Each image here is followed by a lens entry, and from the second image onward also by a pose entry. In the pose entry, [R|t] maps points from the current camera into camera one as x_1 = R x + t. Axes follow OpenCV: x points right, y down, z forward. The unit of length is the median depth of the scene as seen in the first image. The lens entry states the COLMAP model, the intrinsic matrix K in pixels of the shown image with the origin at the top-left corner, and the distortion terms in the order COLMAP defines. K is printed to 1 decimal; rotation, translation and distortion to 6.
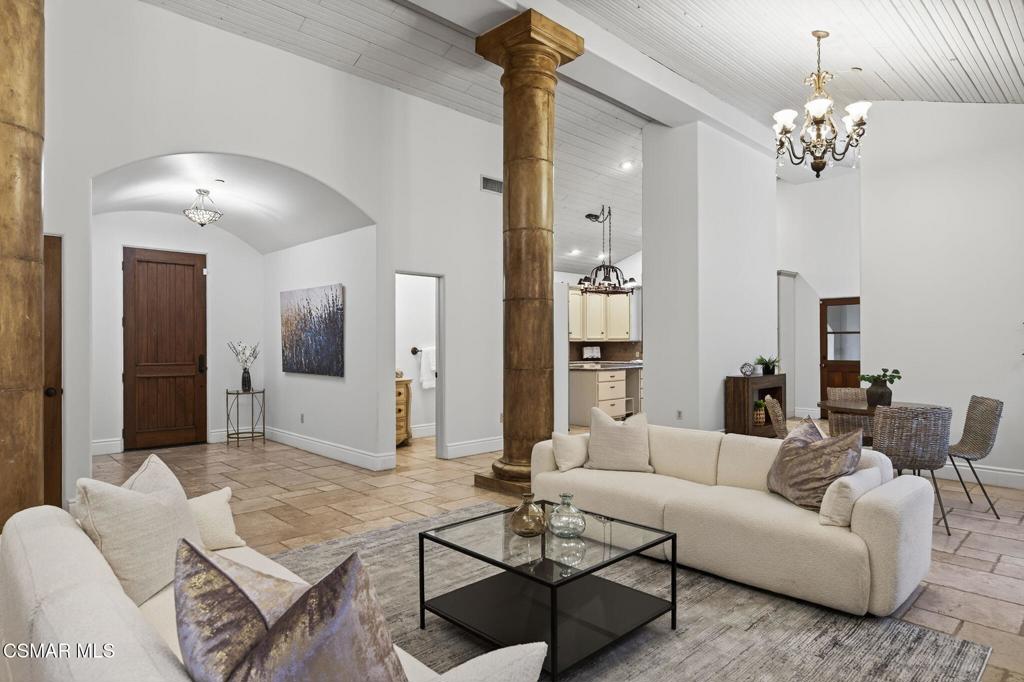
lens RADIAL K [[597.9, 0, 511.7], [0, 597.9, 342.3], [0, 0, 1]] dist [-0.004635, 0.000648]
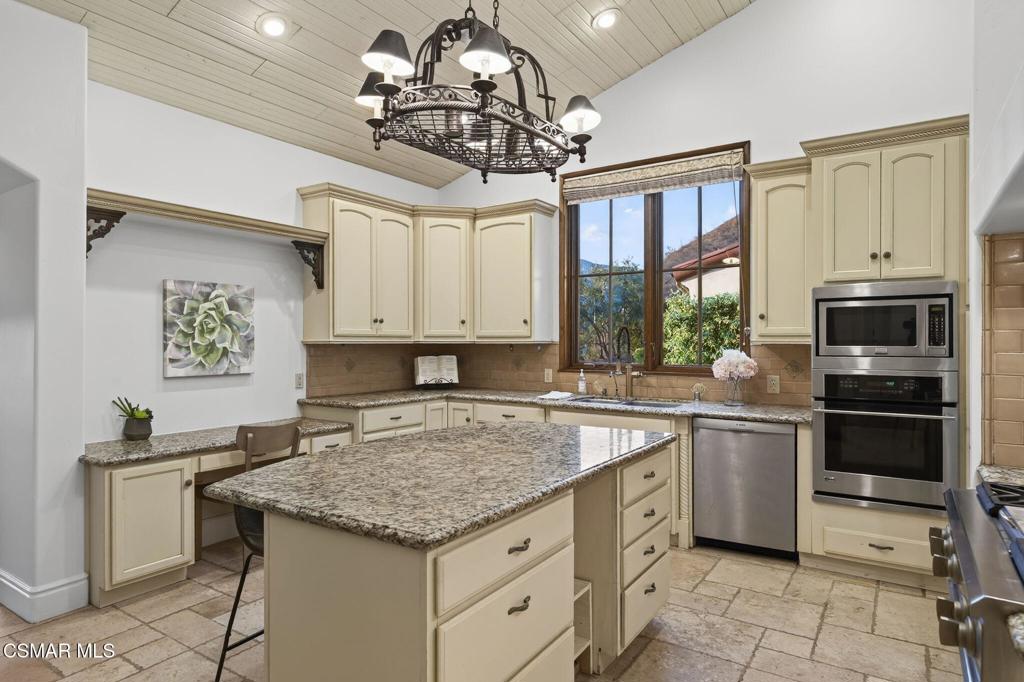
lens RADIAL K [[597.9, 0, 506.9], [0, 597.9, 342.0], [0, 0, 1]] dist [-0.004635, 0.000648]
pose [[0.974659, 0.002816, 0.223677, 0.090320], [-0.003992, 0.999980, 0.004807, -0.004301], [-0.223659, -0.005579, 0.974652, 0.599217]]
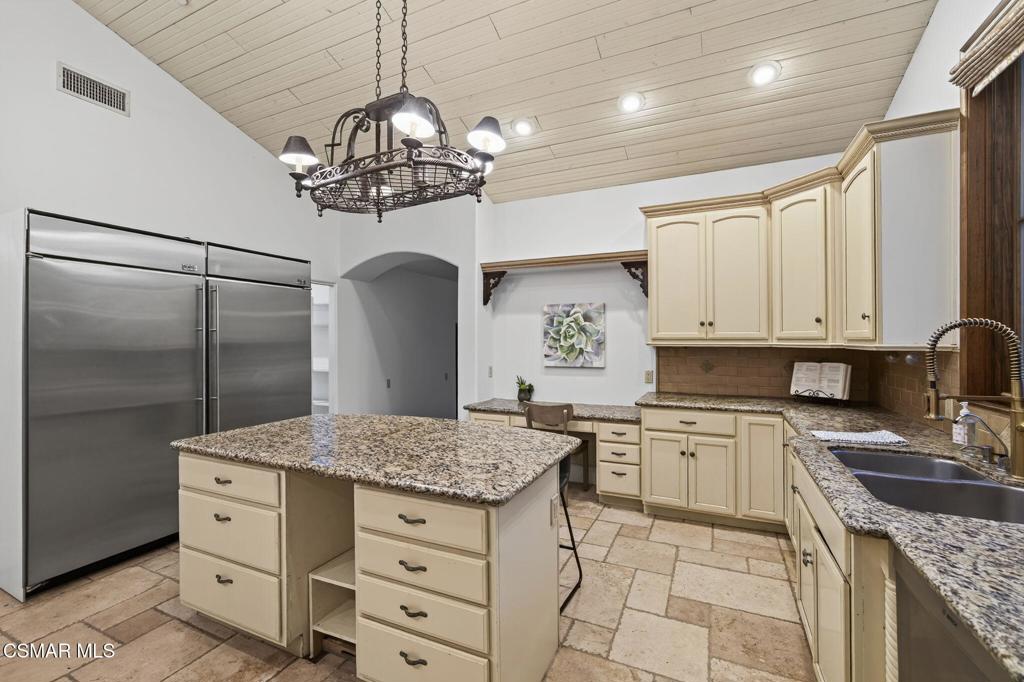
lens RADIAL K [[443.2, 0, 510.7], [0, 443.2, 334.1], [0, 0, 1]] dist [-0.011876, 0.000173]
pose [[0.367451, -0.009268, -0.929997, 0.302083], [0.006716, 0.999951, -0.007312, -0.007637], [0.930019, -0.003559, 0.367495, 0.763939]]
